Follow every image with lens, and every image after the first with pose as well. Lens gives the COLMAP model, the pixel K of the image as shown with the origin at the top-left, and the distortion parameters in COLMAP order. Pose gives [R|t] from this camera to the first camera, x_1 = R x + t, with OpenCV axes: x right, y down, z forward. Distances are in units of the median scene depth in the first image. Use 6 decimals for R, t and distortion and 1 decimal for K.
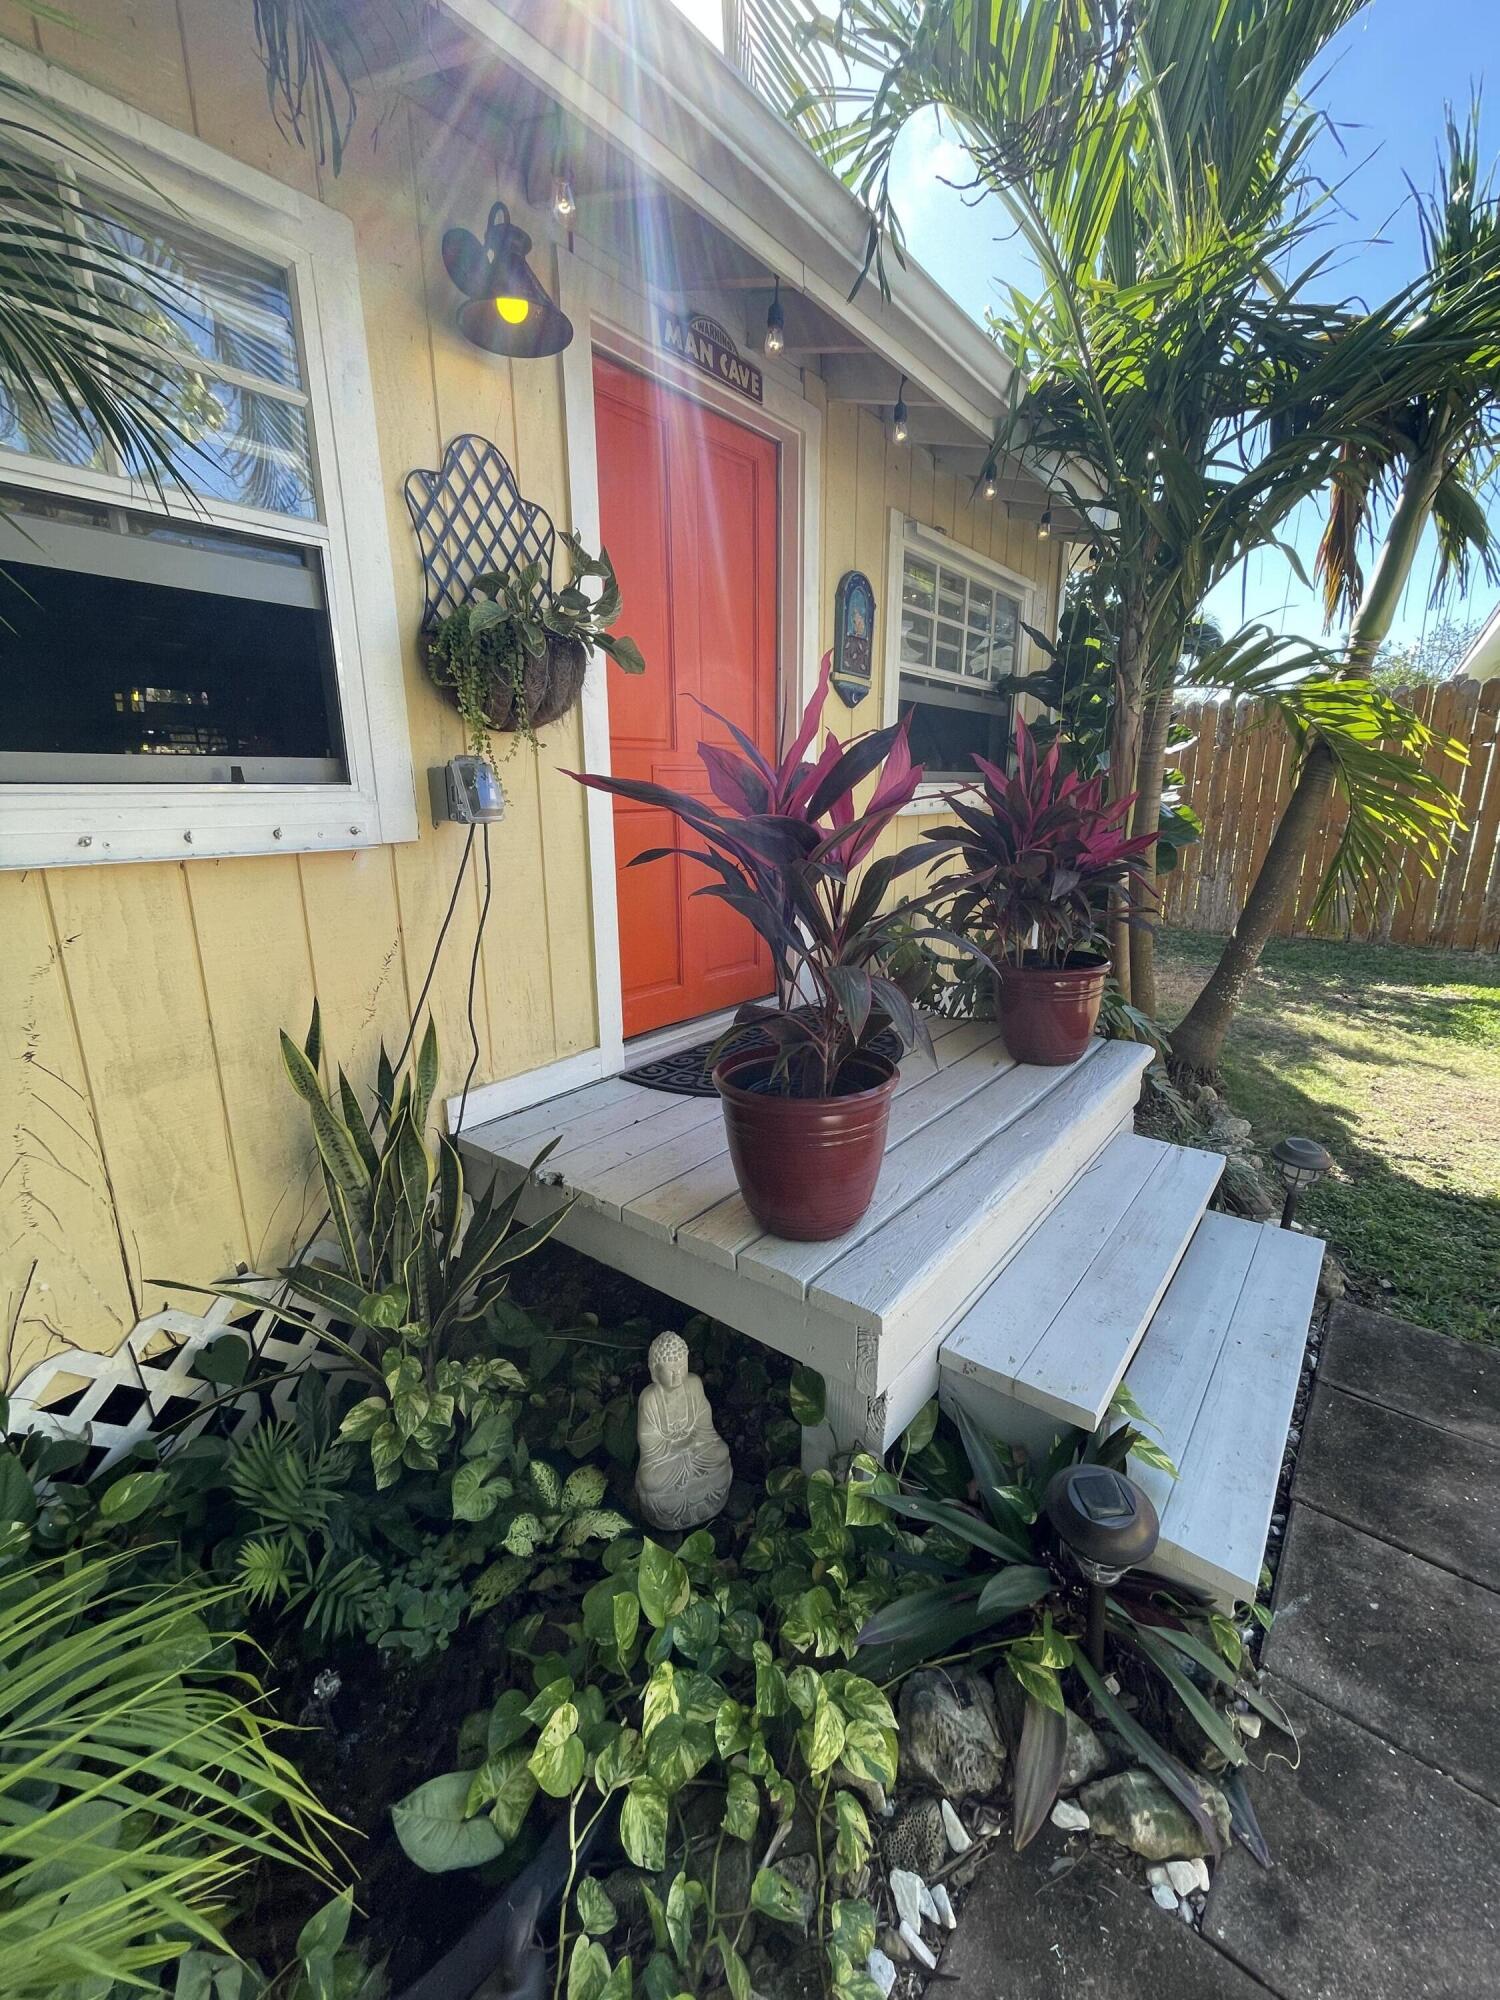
lens RADIAL K [[810.4, 0, 747.4], [0, 810.4, 997.1], [0, 0, 1]] dist [0.000684, 0.000139]
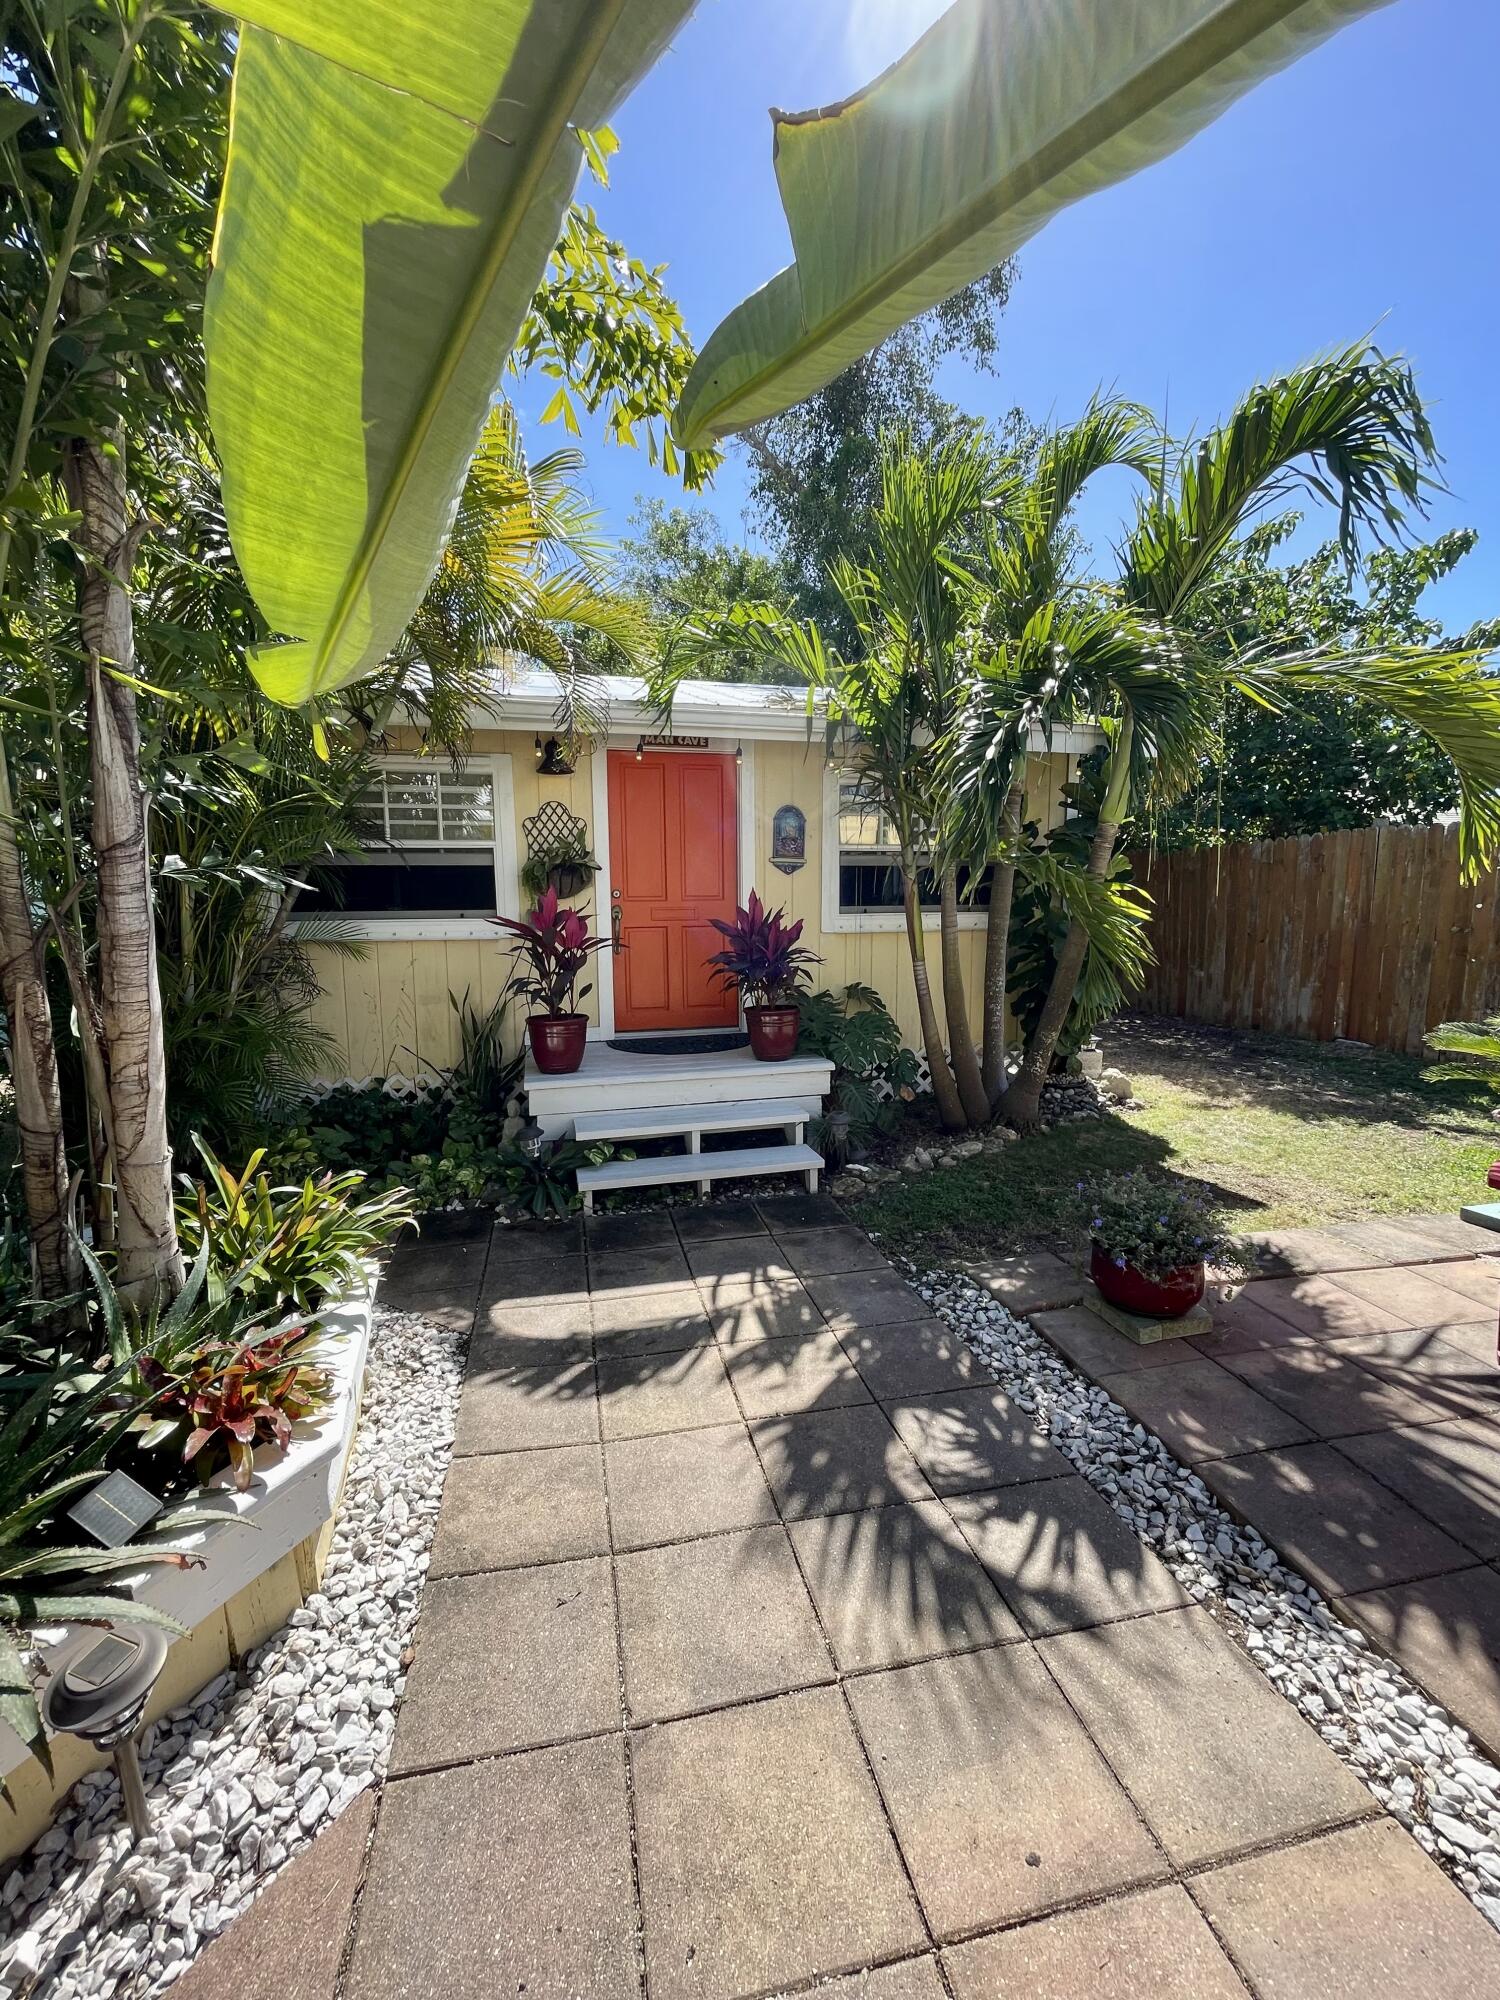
lens RADIAL K [[806.9, 0, 747.7], [0, 806.9, 997.0], [0, 0, 1]] dist [-0.002737, -0.000133]
pose [[0.783649, 0.074610, -0.616707, 2.085485], [-0.155605, 0.984688, -0.078598, 0.120577], [0.601400, 0.157556, 0.783259, -0.750371]]
